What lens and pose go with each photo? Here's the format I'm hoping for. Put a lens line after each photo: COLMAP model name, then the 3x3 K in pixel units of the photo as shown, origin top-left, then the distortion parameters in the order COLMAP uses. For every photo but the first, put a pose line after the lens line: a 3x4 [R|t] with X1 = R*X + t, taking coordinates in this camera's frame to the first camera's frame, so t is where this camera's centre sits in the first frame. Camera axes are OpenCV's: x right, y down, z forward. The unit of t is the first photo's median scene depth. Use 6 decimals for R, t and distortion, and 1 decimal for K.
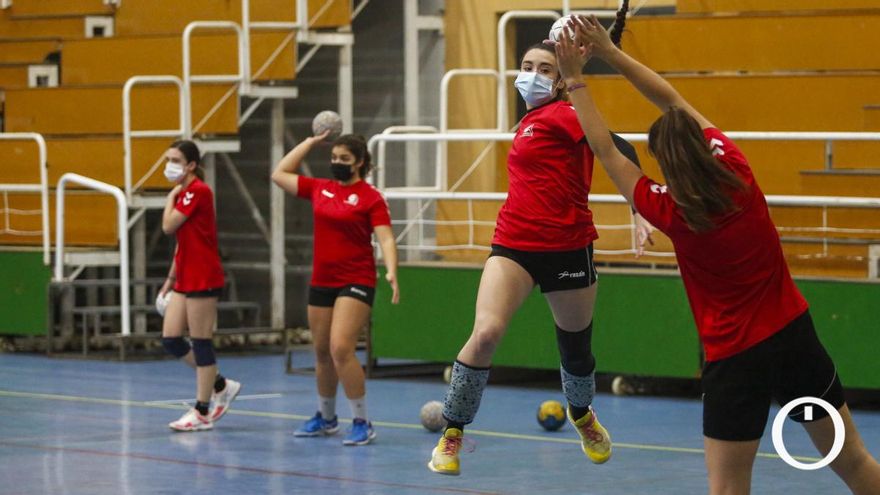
lens RADIAL K [[4065.2, 0, 440.0], [0, 4065.2, 247.5], [0, 0, 1]] dist [-0.286685, 0.668447]
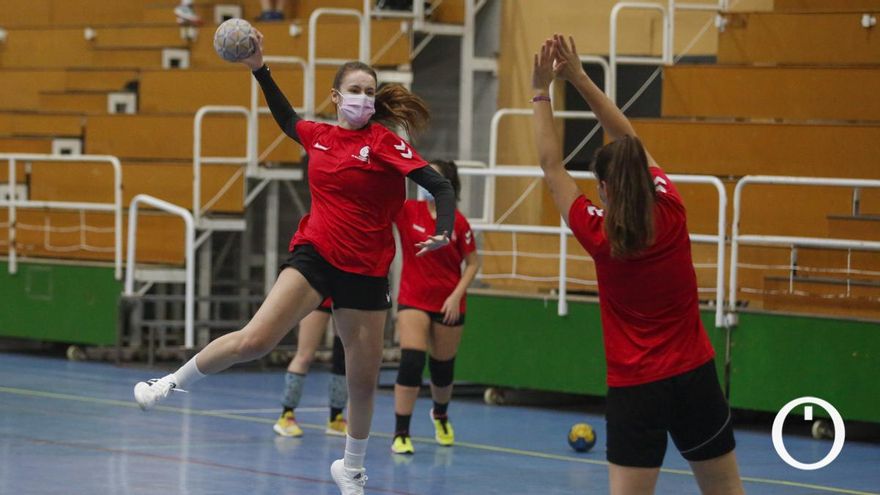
lens RADIAL K [[4065.2, 0, 440.0], [0, 4065.2, 247.5], [0, 0, 1]] dist [-0.286685, 0.668447]
pose [[0.995537, 0.033503, -0.088225, 0.081685], [-0.034516, 0.999354, -0.009981, 0.003559], [0.087834, 0.012981, 0.996051, -0.059243]]
